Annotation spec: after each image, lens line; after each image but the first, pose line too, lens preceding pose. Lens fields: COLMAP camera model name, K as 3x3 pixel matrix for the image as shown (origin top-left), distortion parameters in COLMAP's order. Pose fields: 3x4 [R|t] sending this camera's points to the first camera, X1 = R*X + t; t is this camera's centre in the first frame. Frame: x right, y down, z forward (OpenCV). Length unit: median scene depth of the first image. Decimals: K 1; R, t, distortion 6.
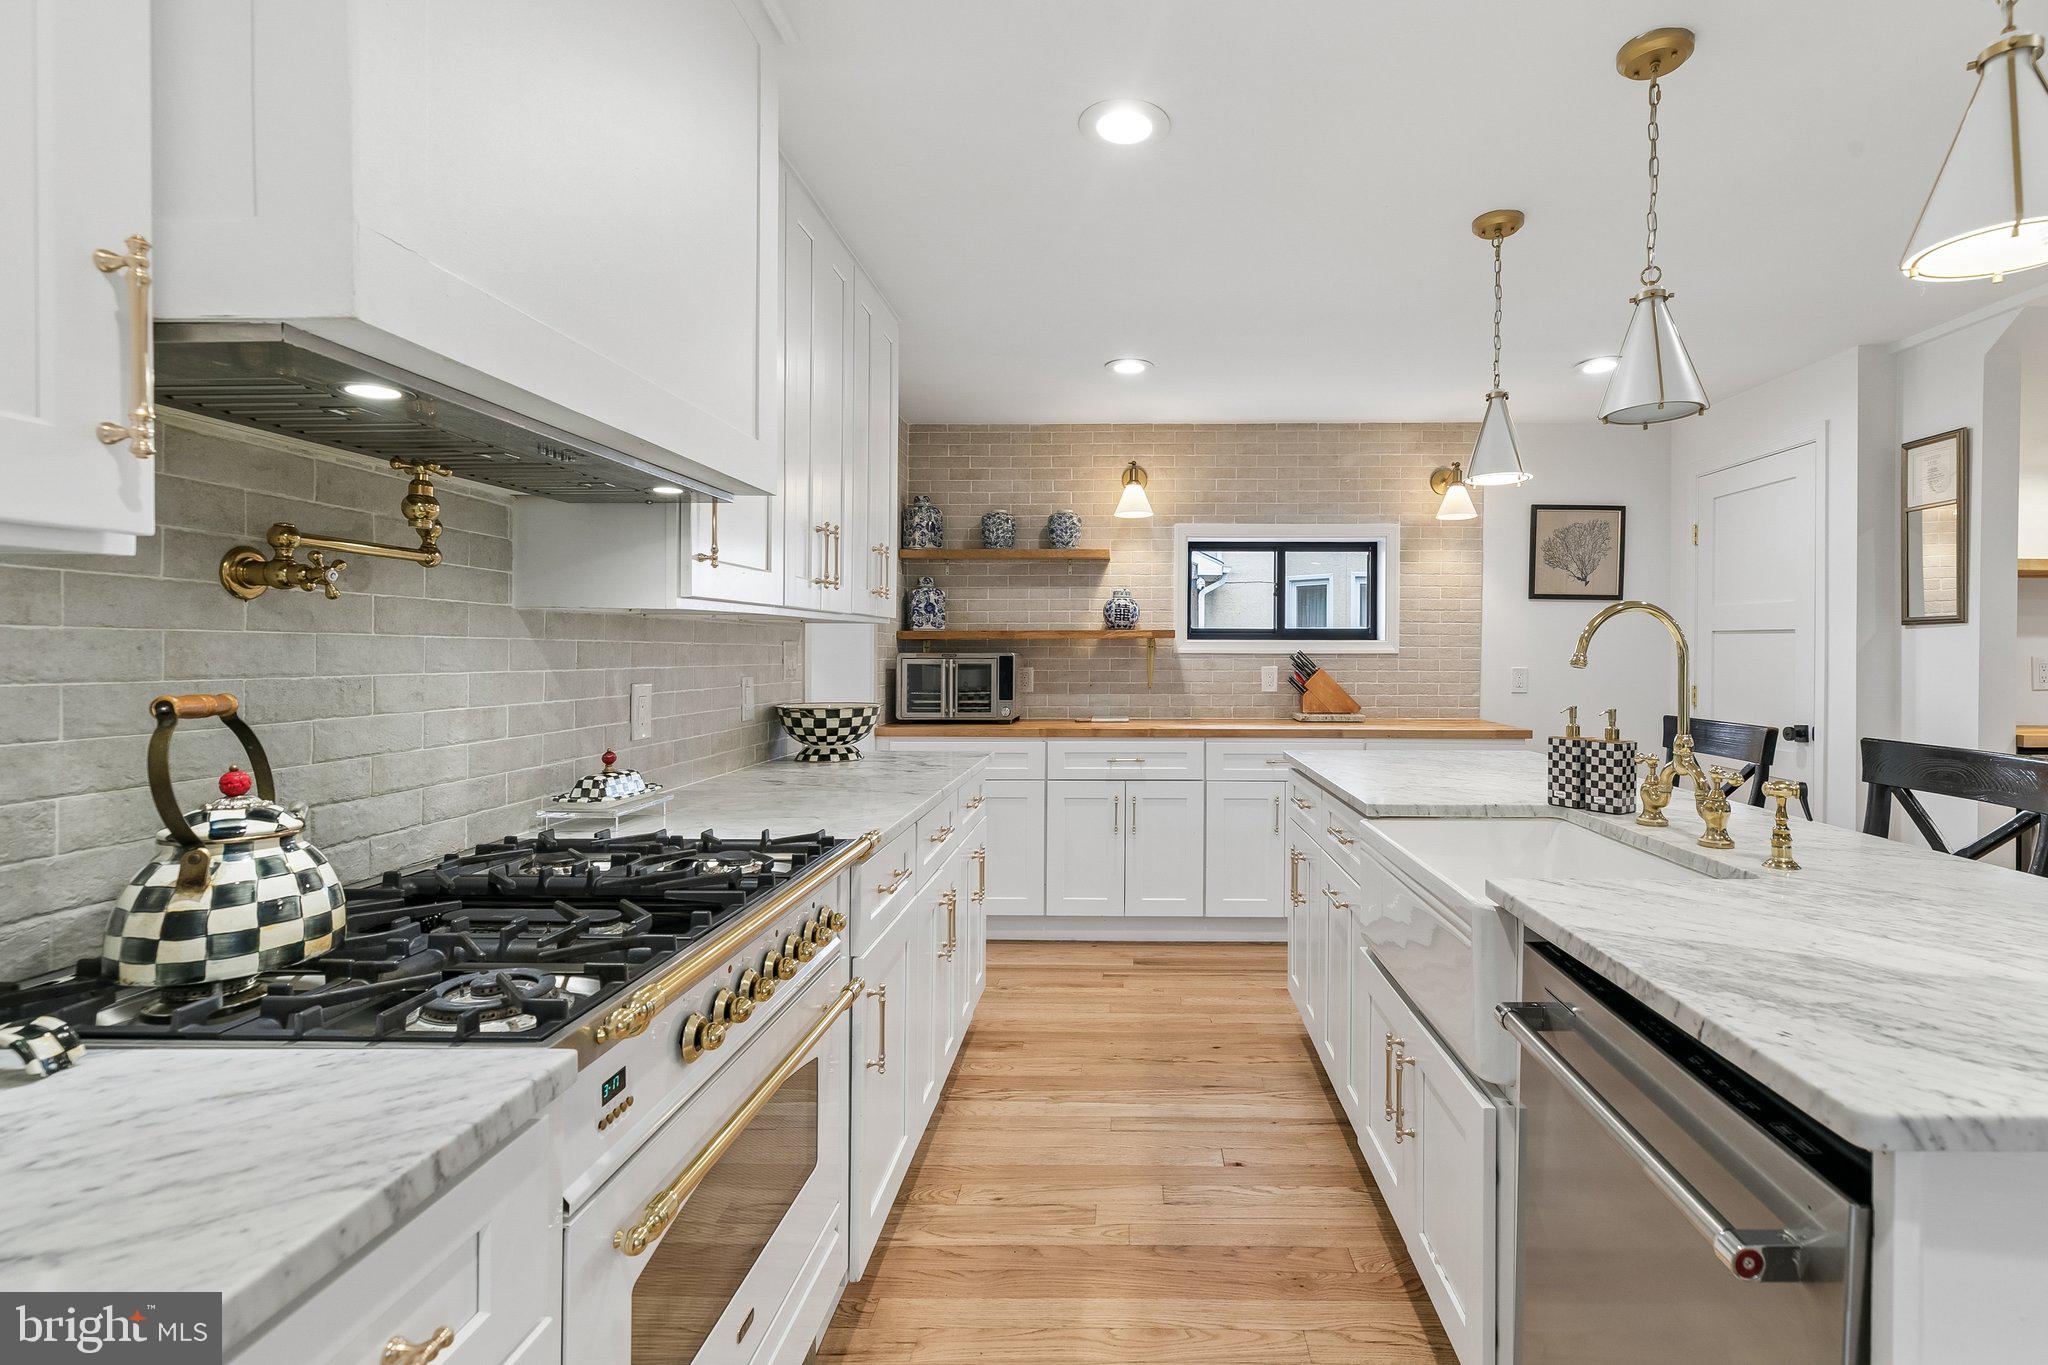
lens RADIAL K [[963.2, 0, 1122.4], [0, 963.2, 671.9], [0, 0, 1]] dist [-0.003561, 0.000022]
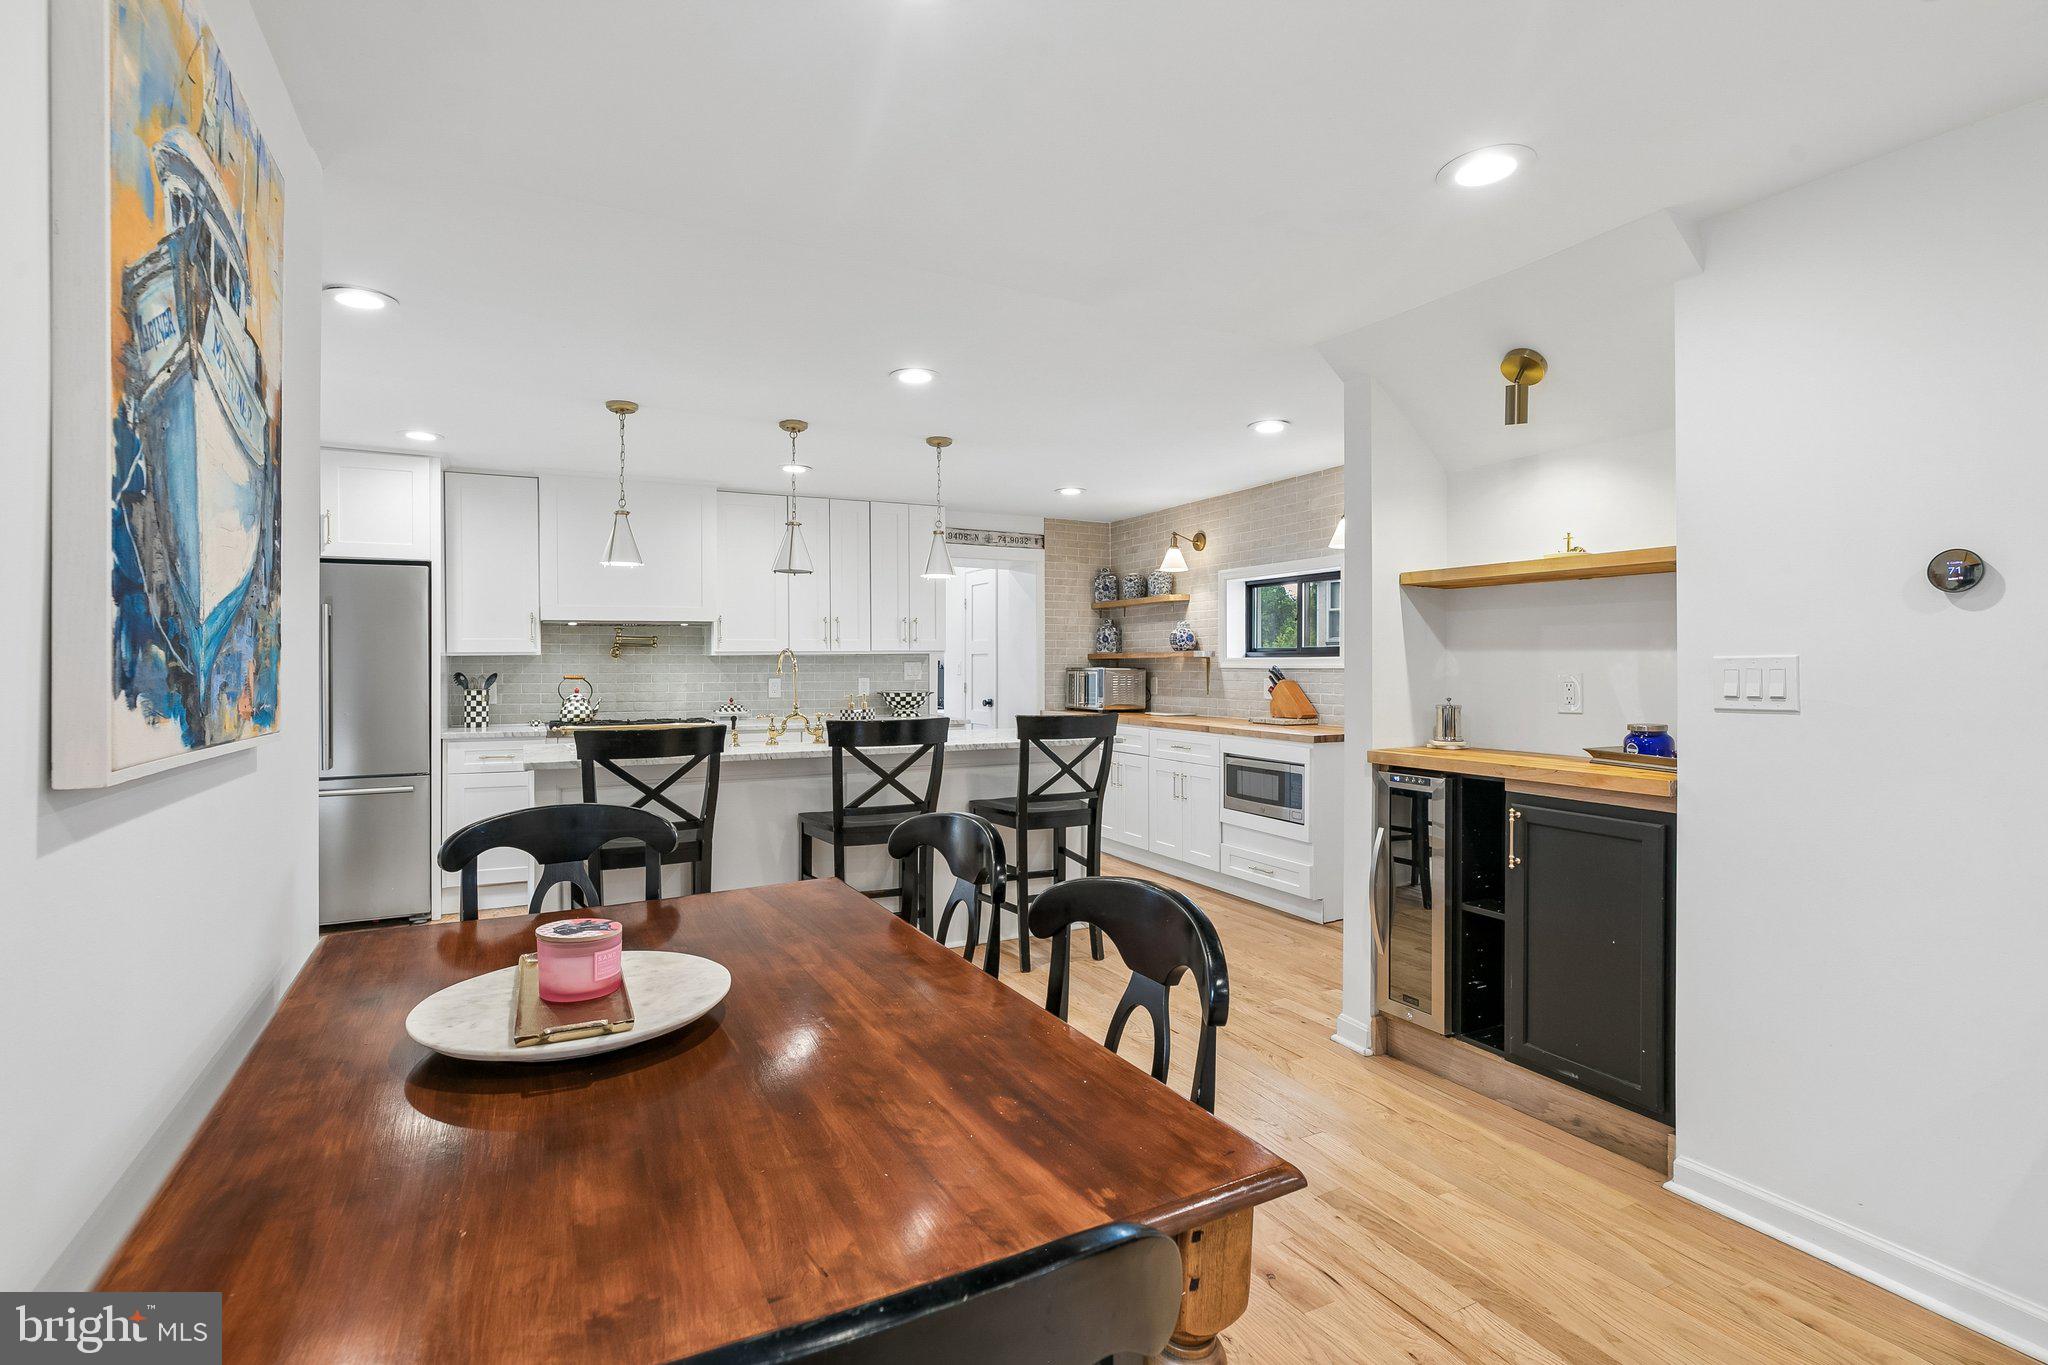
lens RADIAL K [[960.0, 0, 1017.5], [0, 960.0, 666.2], [0, 0, 1]] dist [-0.000670, -0.000295]
pose [[0.455075, -0.001250, -0.890452, 1.118344], [-0.016836, 0.999808, -0.010008, -0.003836], [0.890294, 0.019545, 0.454967, 0.150579]]
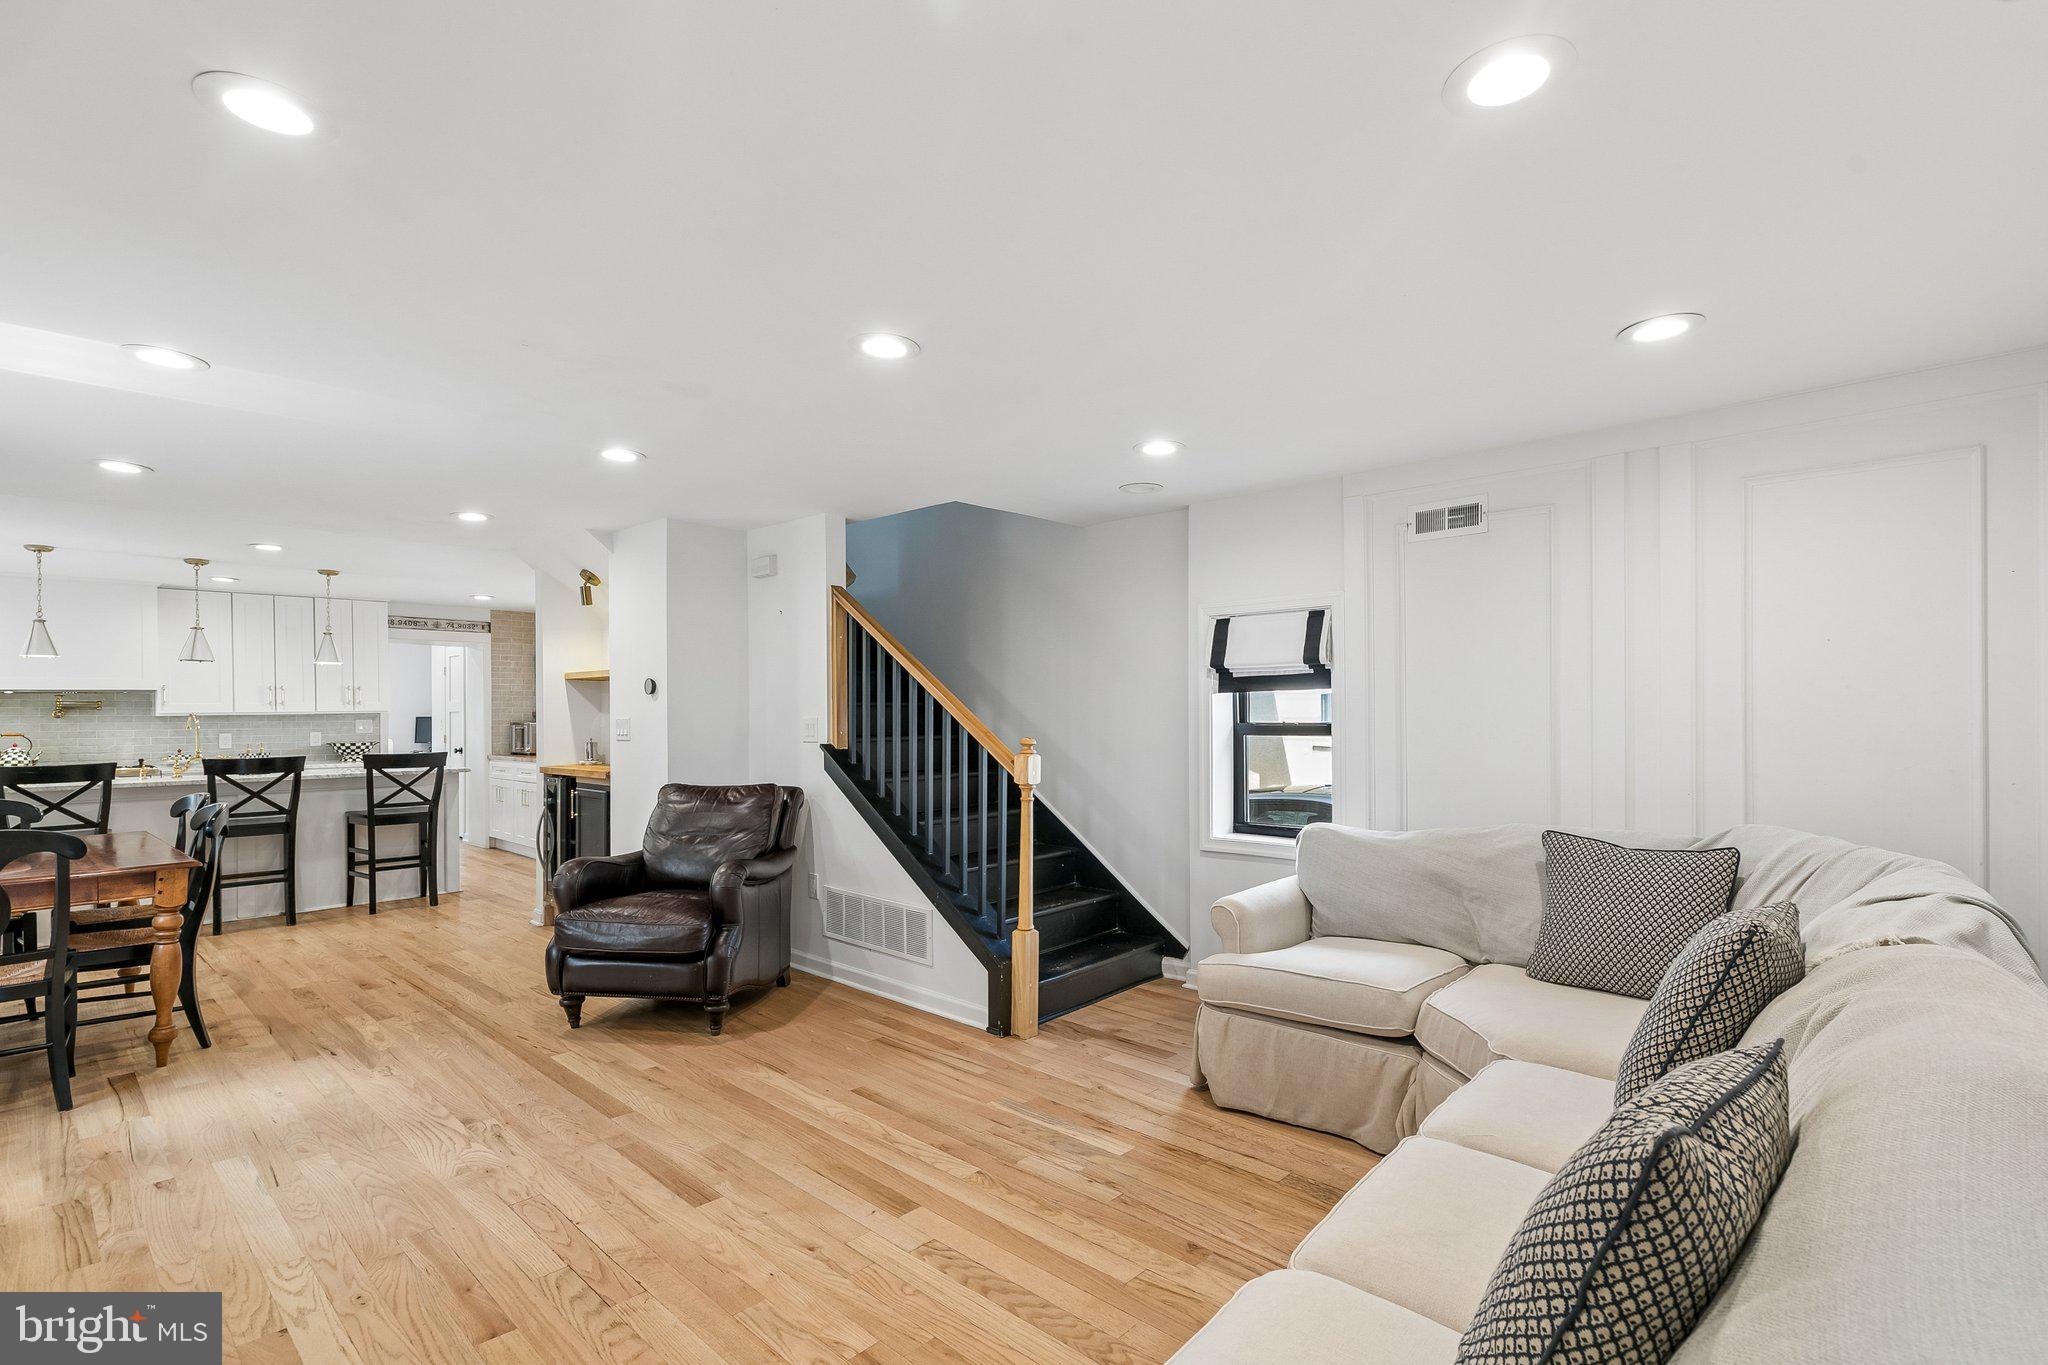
lens RADIAL K [[931.6, 0, 1022.2], [0, 931.6, 716.5], [0, 0, 1]] dist [0.006862, -0.001319]
pose [[0.736709, -0.005854, -0.676185, 1.941481], [-0.004411, 0.999900, -0.013463, -0.008668], [0.676196, 0.012901, 0.736609, 0.190658]]
